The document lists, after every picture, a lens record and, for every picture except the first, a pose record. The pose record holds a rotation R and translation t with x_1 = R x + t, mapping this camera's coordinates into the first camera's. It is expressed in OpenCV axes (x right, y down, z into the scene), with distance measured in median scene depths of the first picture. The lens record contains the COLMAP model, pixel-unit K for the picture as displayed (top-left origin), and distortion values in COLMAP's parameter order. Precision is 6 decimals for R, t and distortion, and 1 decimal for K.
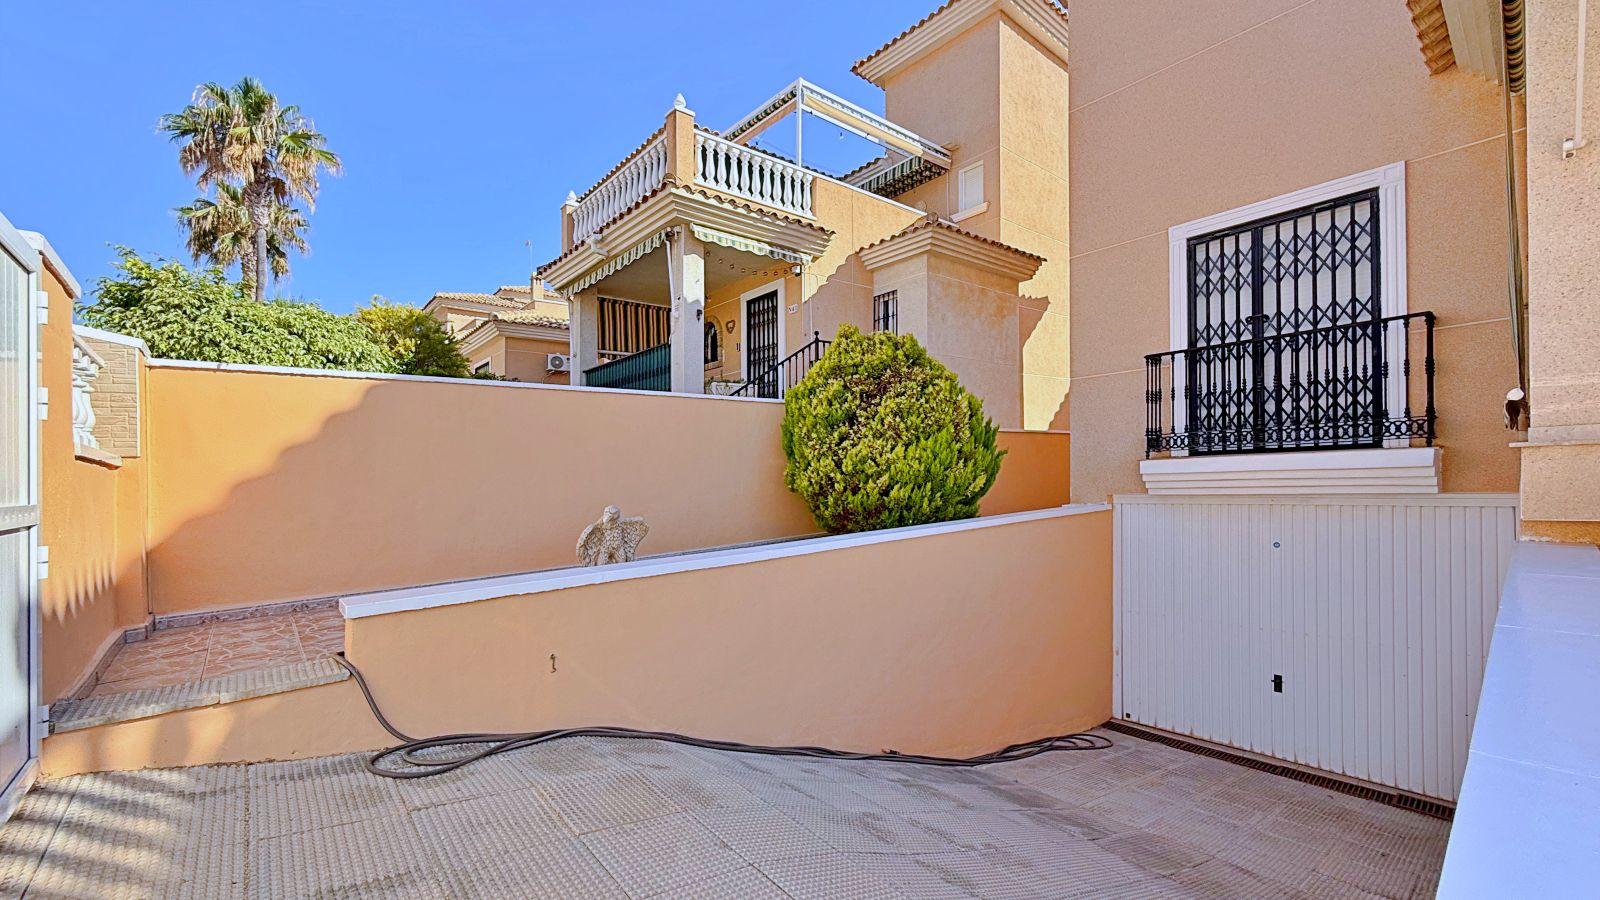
lens RADIAL K [[647.2, 0, 804.9], [0, 647.2, 478.0], [0, 0, 1]] dist [0.000006, -0.000123]
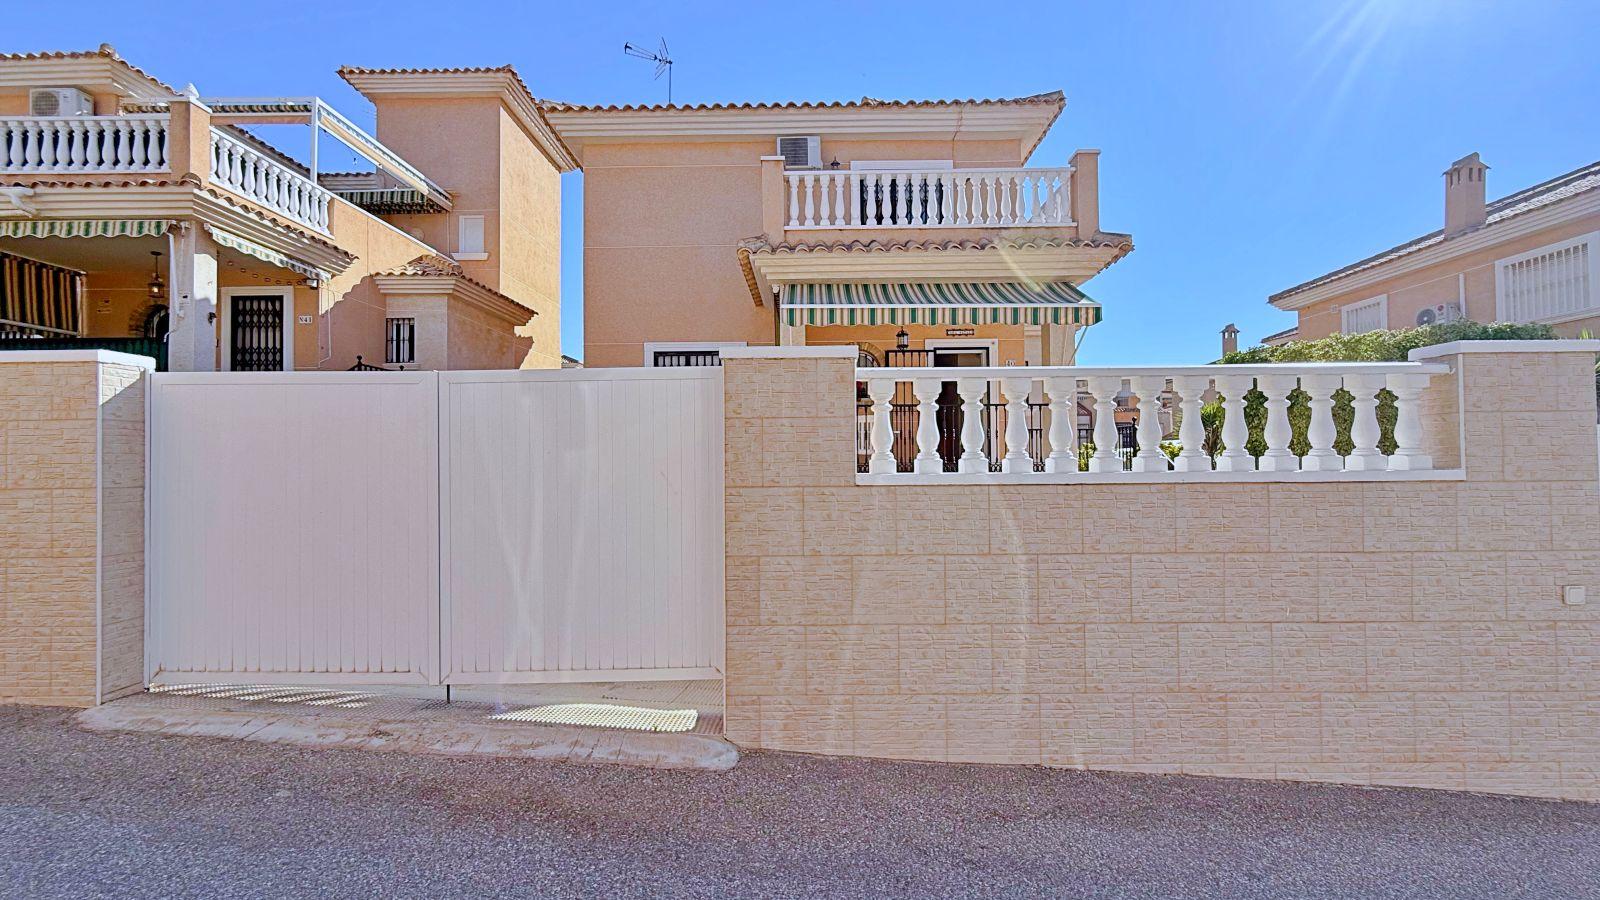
lens RADIAL K [[647.2, 0, 804.9], [0, 647.2, 478.0], [0, 0, 1]] dist [0.000006, -0.000123]
pose [[0.659292, 0.010955, 0.751807, -0.263885], [-0.012933, 0.999911, -0.003230, -0.017650], [-0.751776, -0.007593, 0.659375, -0.269836]]
